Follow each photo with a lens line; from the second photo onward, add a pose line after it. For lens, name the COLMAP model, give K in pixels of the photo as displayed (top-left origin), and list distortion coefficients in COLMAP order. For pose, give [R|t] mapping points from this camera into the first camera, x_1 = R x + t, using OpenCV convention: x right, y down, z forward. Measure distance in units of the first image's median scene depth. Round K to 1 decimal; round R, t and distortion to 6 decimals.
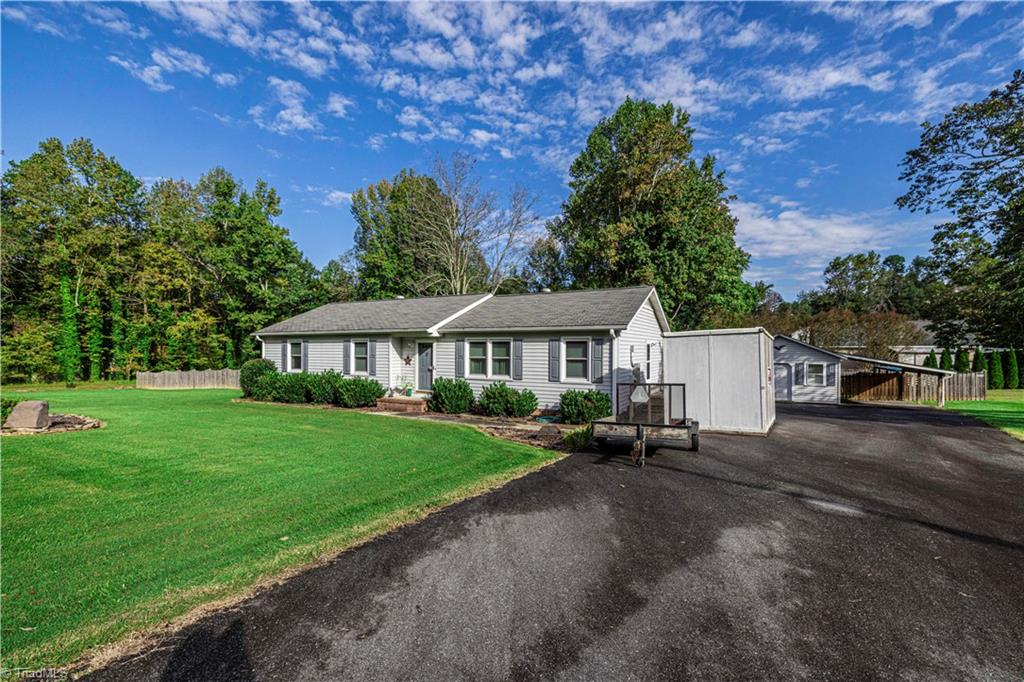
lens RADIAL K [[440.3, 0, 512.0], [0, 440.3, 341.0], [0, 0, 1]] dist [-0.001510, -0.000129]
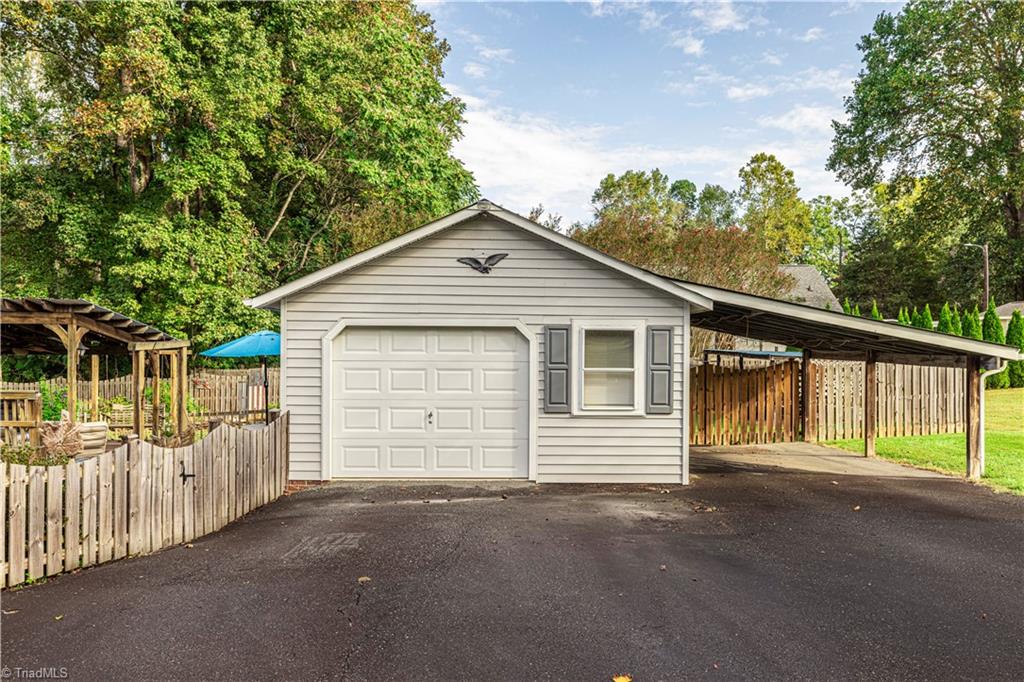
lens RADIAL K [[775.2, 0, 512.4], [0, 775.2, 318.7], [0, 0, 1]] dist [-0.000638, -0.000440]
pose [[0.866340, 0.013202, 0.499281, 0.374148], [-0.011588, 0.999913, -0.006333, 0.043947], [-0.499321, -0.000299, 0.866417, 0.570777]]
